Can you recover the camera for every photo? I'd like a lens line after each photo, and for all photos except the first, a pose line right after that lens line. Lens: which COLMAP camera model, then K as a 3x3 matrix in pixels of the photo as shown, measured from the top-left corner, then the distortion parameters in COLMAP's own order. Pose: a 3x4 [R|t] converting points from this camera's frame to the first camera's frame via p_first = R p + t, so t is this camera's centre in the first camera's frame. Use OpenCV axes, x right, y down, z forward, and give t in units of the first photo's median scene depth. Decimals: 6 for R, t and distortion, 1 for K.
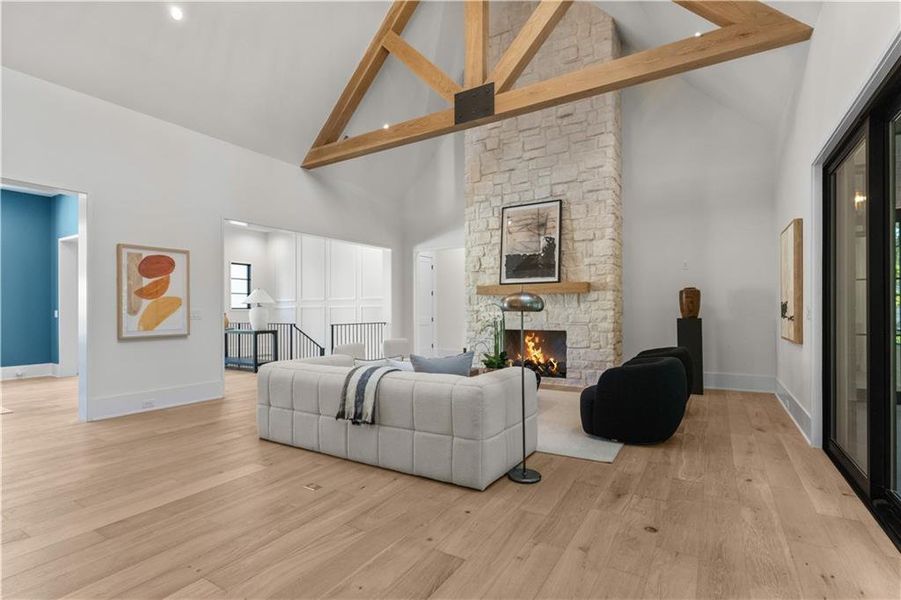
lens RADIAL K [[429.6, 0, 445.7], [0, 429.6, 306.4], [0, 0, 1]] dist [-0.002722, 0.000254]
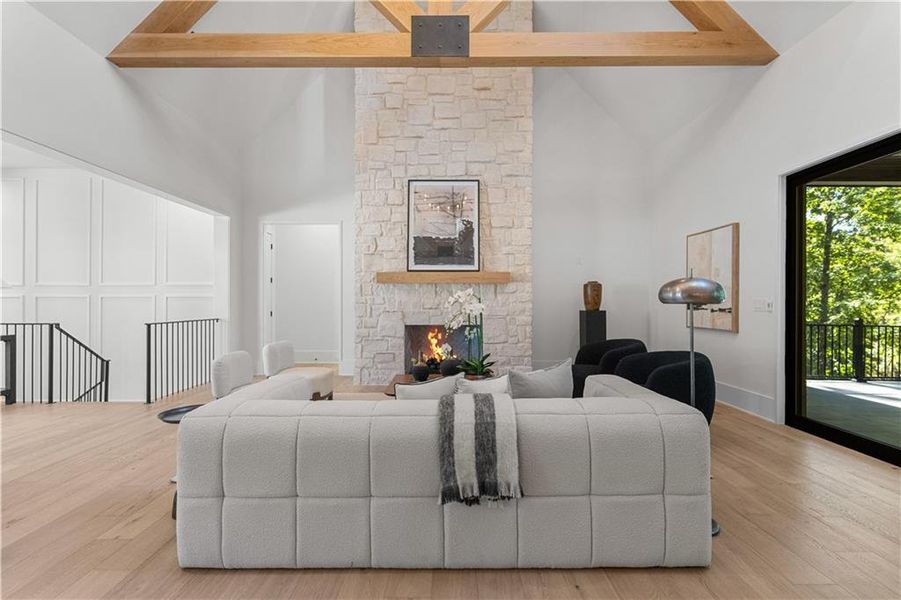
lens RADIAL K [[429.6, 0, 452.1], [0, 429.6, 299.8], [0, 0, 1]] dist [-0.002722, 0.000254]
pose [[0.850332, 0.007294, 0.526195, -0.249138], [-0.008264, 0.999966, -0.000507, 0.004265], [-0.526181, -0.003918, 0.850364, 0.254850]]
